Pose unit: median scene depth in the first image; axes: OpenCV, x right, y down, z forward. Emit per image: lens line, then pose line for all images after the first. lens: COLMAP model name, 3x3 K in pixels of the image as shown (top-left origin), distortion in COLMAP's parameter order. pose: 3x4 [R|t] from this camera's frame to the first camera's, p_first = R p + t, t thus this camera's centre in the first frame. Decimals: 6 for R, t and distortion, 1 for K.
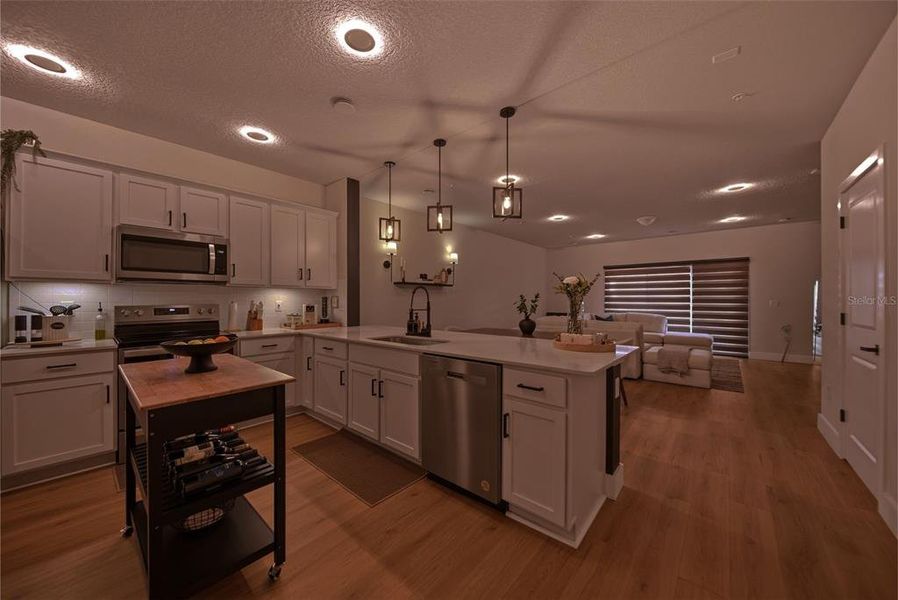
lens RADIAL K [[319.3, 0, 445.4], [0, 319.3, 298.0], [0, 0, 1]] dist [-0.001105, -0.000132]
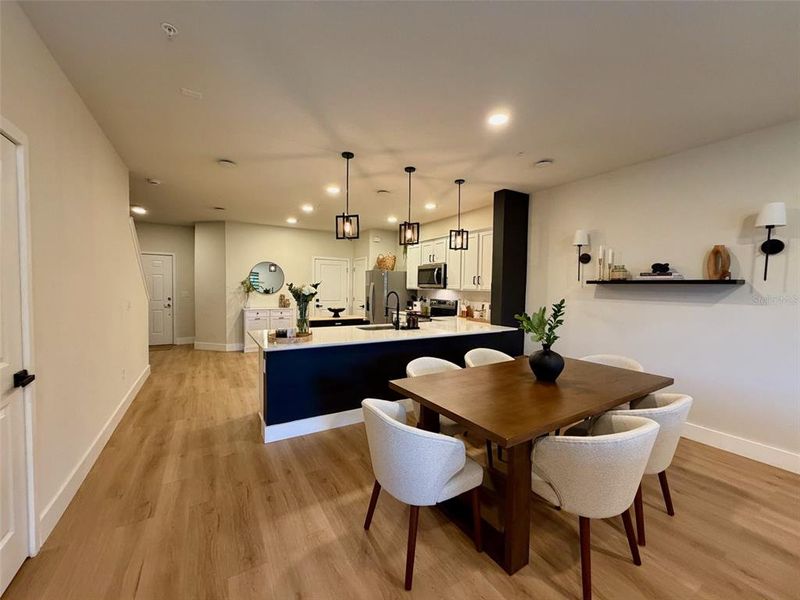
lens RADIAL K [[317.7, 0, 397.1], [0, 317.7, 299.8], [0, 0, 1]] dist [0.001836, 0.000071]
pose [[-0.305130, 0.032213, -0.951766, 0.790705], [-0.013426, 0.999183, 0.038122, -0.033955], [0.952216, 0.024410, -0.304448, 0.927879]]
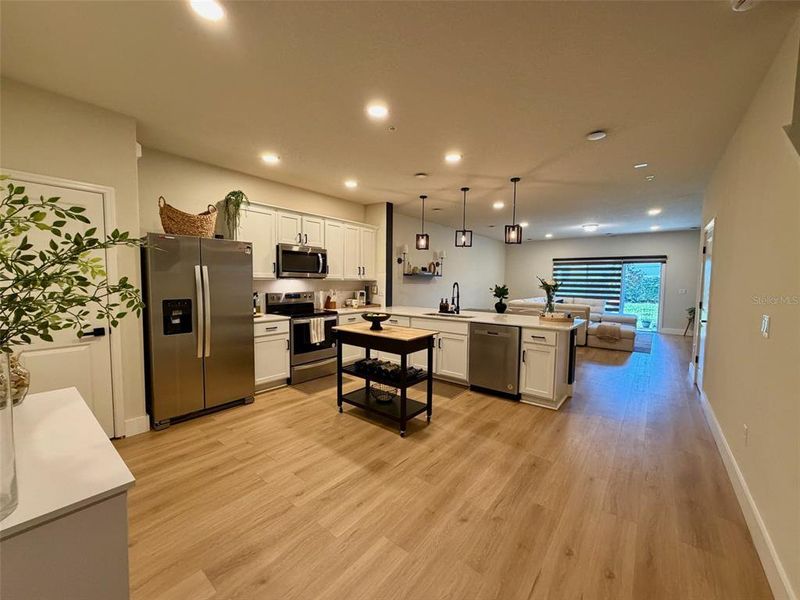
lens RADIAL K [[317.7, 0, 397.1], [0, 317.7, 299.8], [0, 0, 1]] dist [0.001836, 0.000071]
pose [[0.999275, 0.008818, 0.037049, -0.279940], [-0.011330, 0.997610, 0.068161, -0.036959], [-0.036359, -0.068531, 0.996986, -0.391489]]
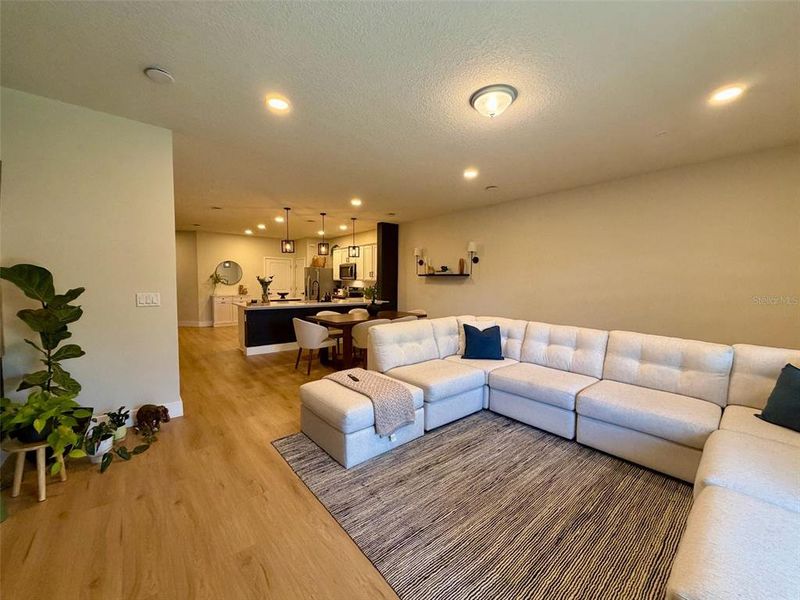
lens RADIAL K [[317.7, 0, 397.1], [0, 317.7, 299.8], [0, 0, 1]] dist [0.001836, 0.000071]
pose [[-0.154130, 0.054782, -0.986531, 1.448875], [-0.007560, 0.998367, 0.056620, -0.021195], [0.988022, 0.016185, -0.153464, 1.288837]]
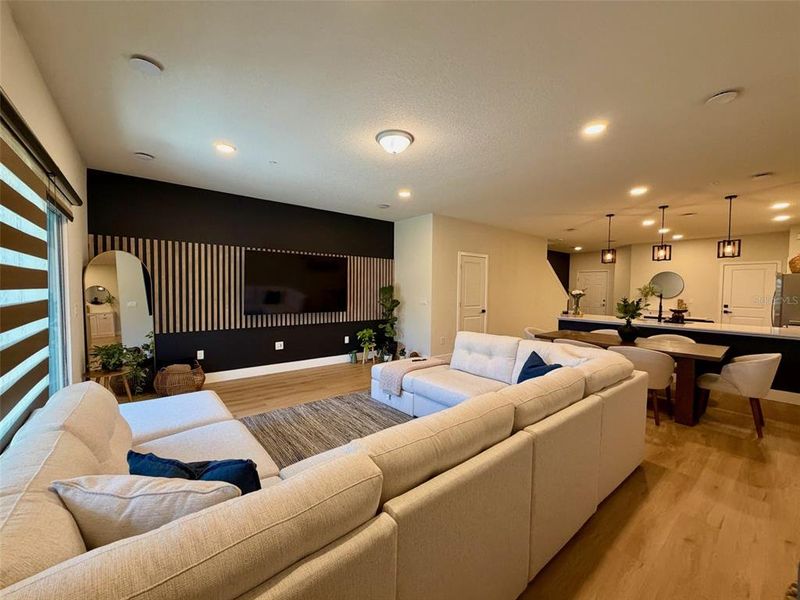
lens RADIAL K [[317.7, 0, 397.1], [0, 317.7, 299.8], [0, 0, 1]] dist [0.001836, 0.000071]
pose [[-0.984673, -0.019118, 0.173362, 0.728071], [-0.013275, 0.999306, 0.034802, -0.030058], [-0.173907, 0.031967, -0.984243, 2.023781]]
